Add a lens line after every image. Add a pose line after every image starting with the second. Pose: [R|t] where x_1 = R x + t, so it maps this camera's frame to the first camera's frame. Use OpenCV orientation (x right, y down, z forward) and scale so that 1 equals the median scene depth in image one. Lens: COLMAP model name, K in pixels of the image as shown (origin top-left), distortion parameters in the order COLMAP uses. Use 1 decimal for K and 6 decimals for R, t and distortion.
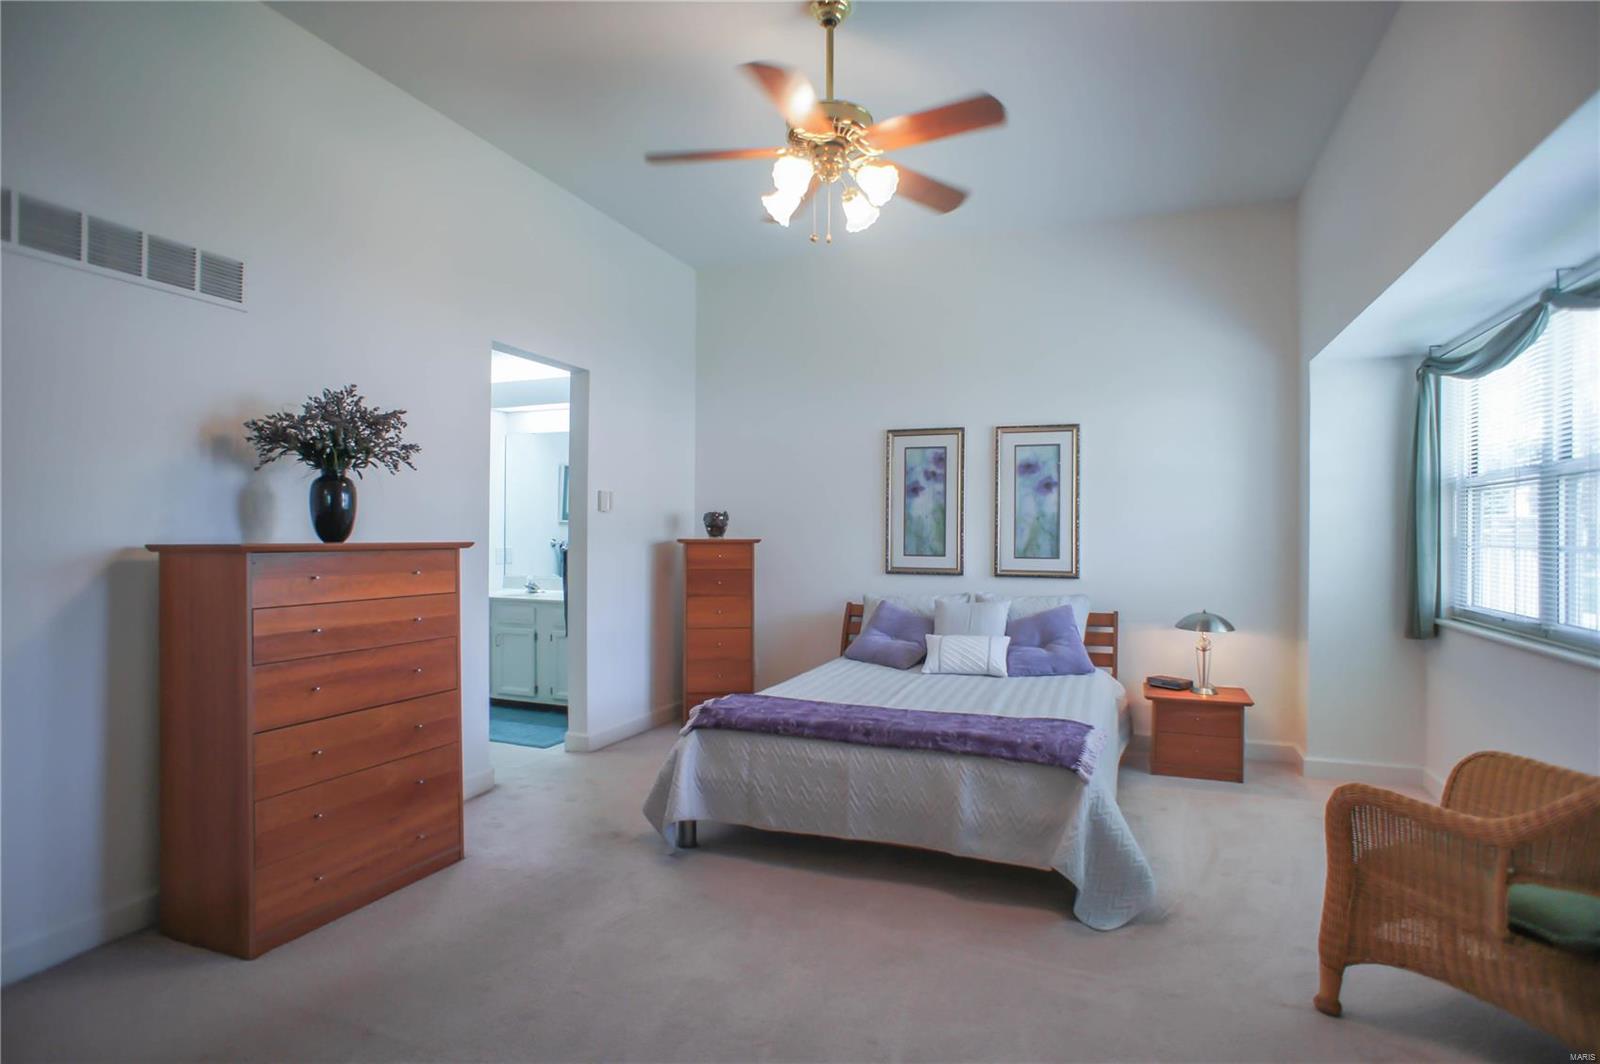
lens RADIAL K [[840.9, 0, 809.5], [0, 840.9, 531.7], [0, 0, 1]] dist [-0.049611, 0.035438]
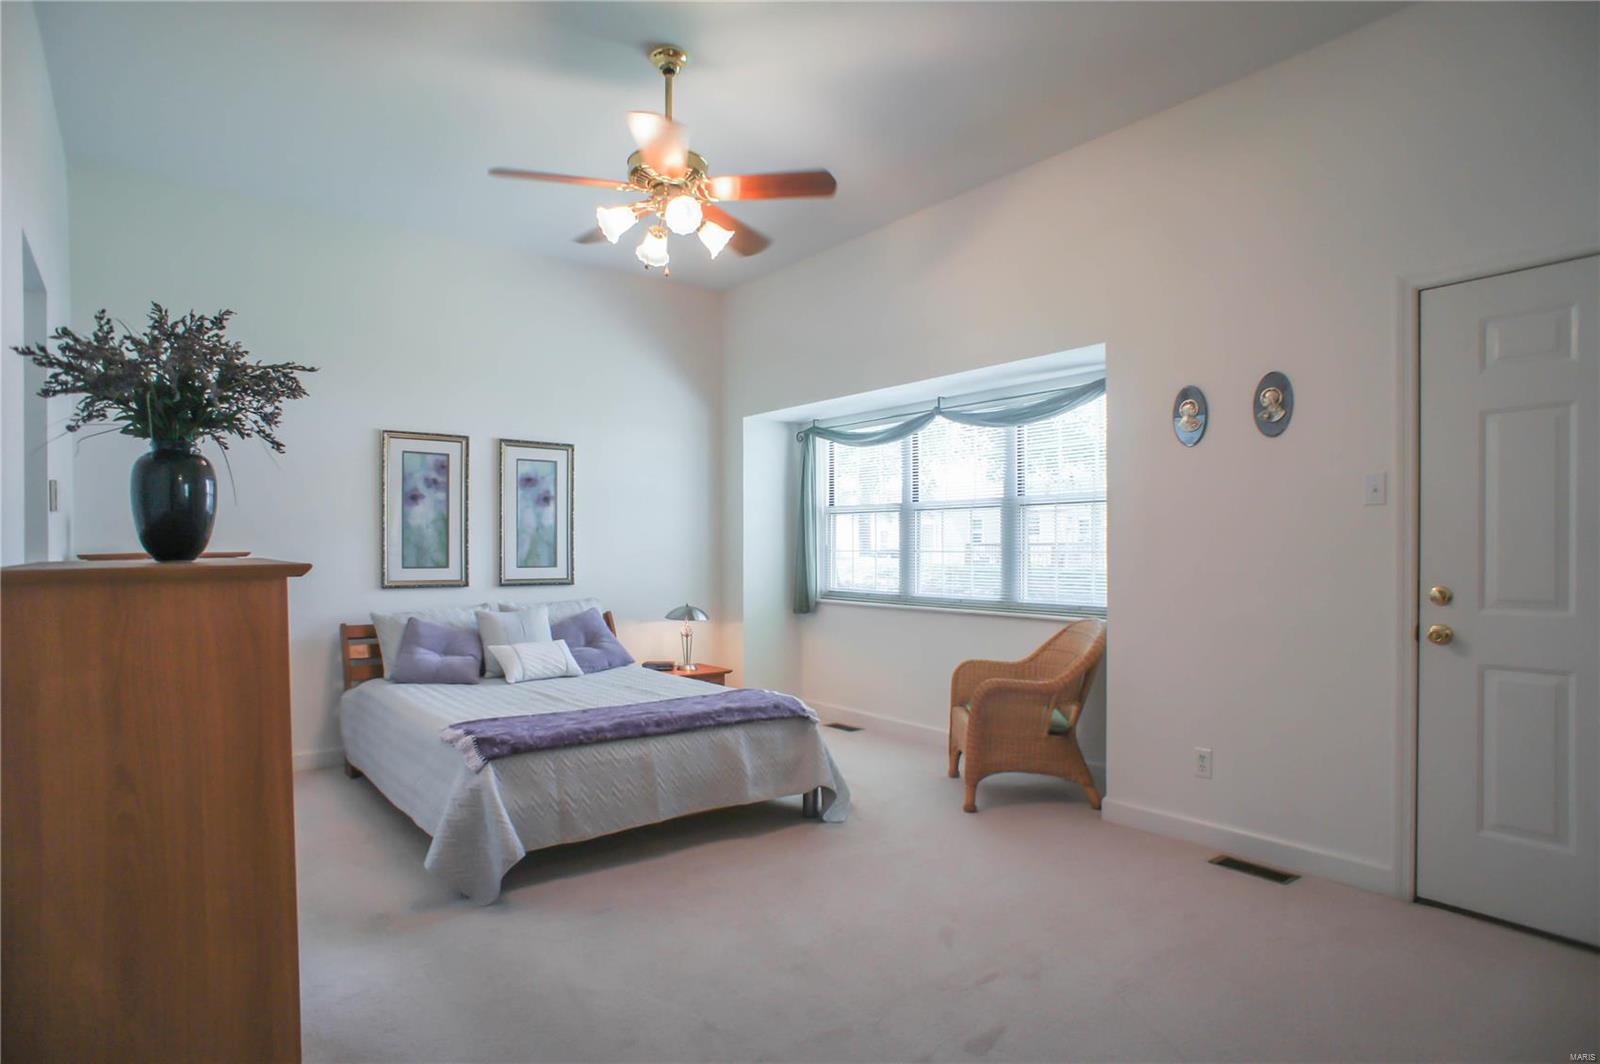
lens RADIAL K [[840.9, 0, 809.5], [0, 840.9, 531.7], [0, 0, 1]] dist [-0.049611, 0.035438]
pose [[0.536975, 0.008603, 0.843555, -0.440594], [0.002518, 0.999927, -0.011800, 0.000374], [-0.843595, 0.008460, 0.536914, 0.139151]]
